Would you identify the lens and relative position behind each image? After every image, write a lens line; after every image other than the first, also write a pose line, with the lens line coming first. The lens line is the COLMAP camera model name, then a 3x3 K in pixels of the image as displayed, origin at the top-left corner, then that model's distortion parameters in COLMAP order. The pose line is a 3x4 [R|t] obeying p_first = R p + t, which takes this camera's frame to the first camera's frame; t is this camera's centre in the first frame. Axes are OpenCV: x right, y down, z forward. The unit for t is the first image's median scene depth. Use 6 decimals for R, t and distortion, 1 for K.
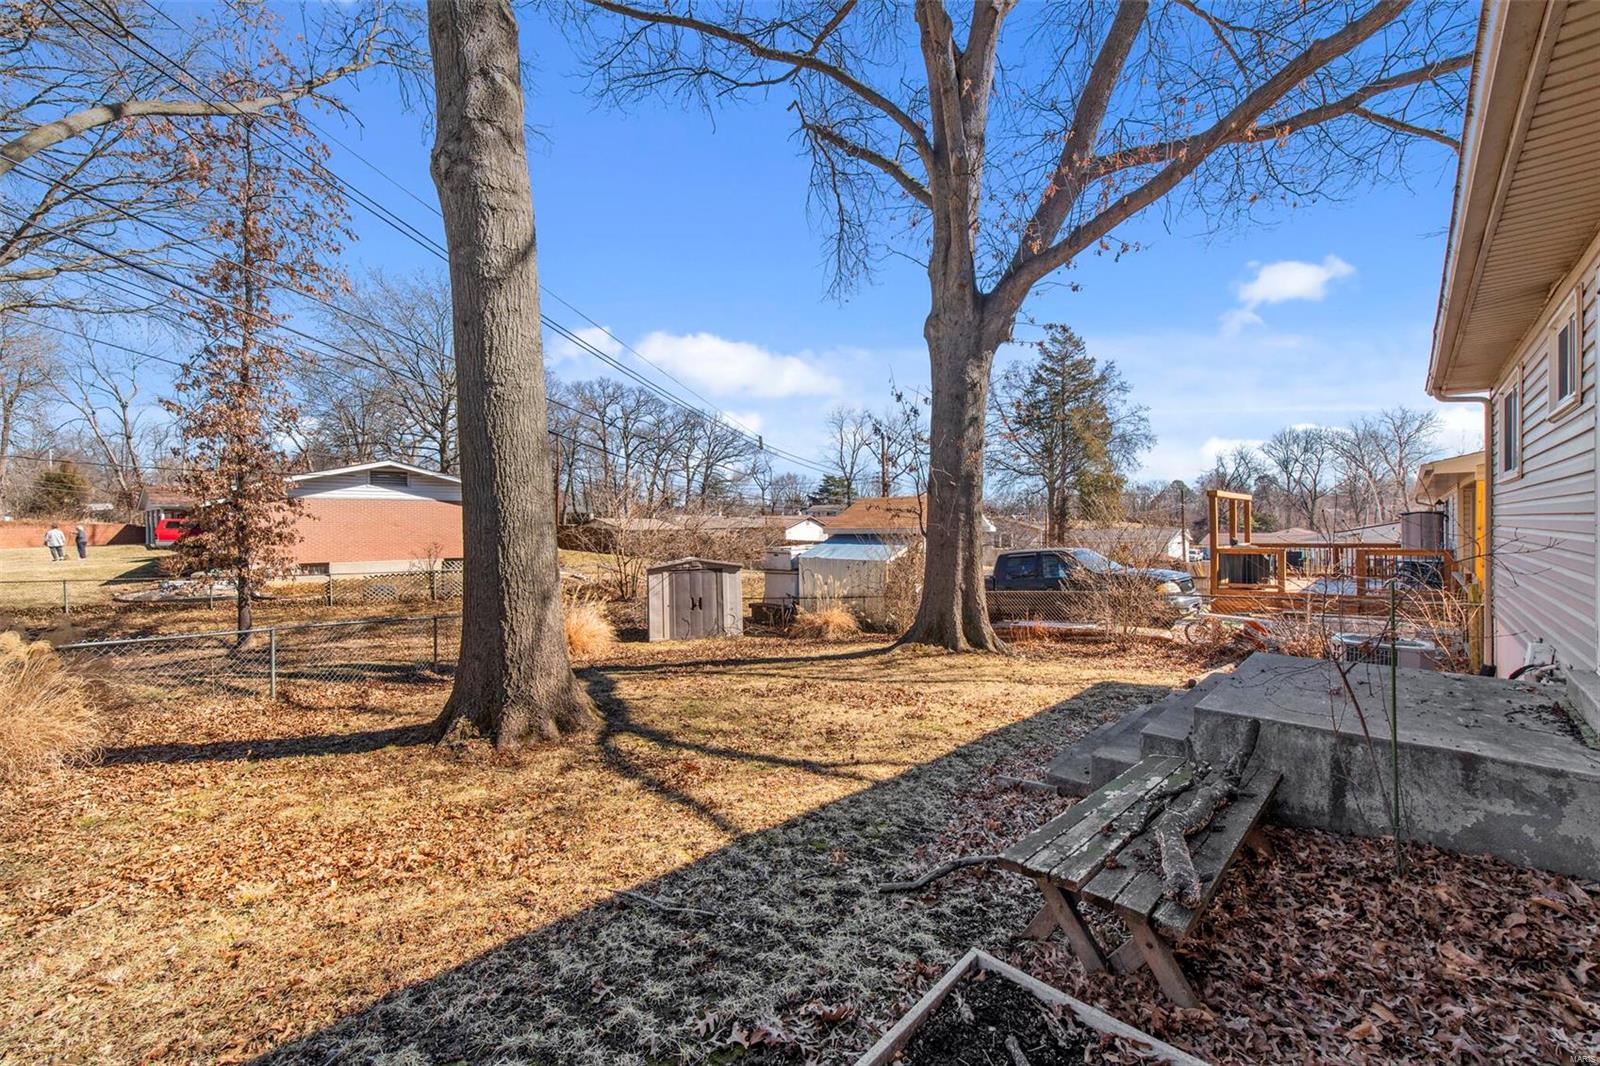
lens RADIAL K [[638.1, 0, 801.3], [0, 638.1, 533.9], [0, 0, 1]] dist [0.019821, -0.004353]
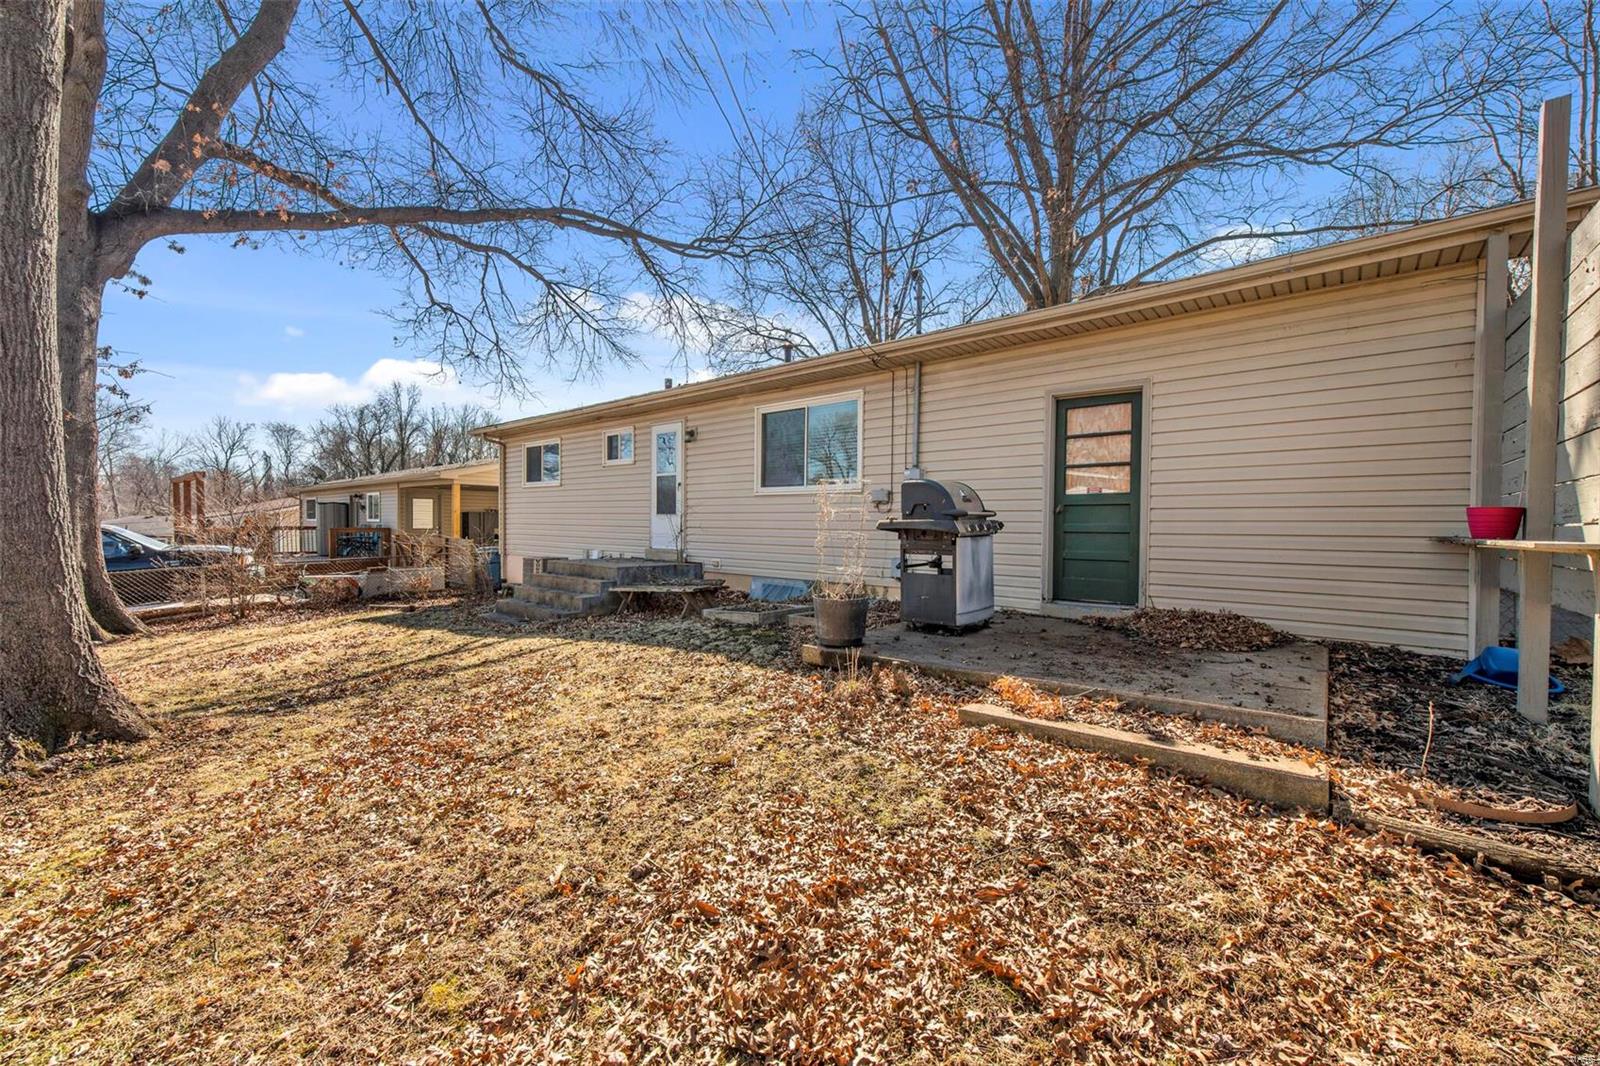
lens RADIAL K [[638.1, 0, 804.2], [0, 638.1, 534.9], [0, 0, 1]] dist [0.019821, -0.004353]
pose [[-0.035176, -0.004240, 0.999372, -1.191007], [-0.000364, 0.999991, 0.004230, 0.078365], [-0.999381, -0.000215, -0.035178, 0.217700]]
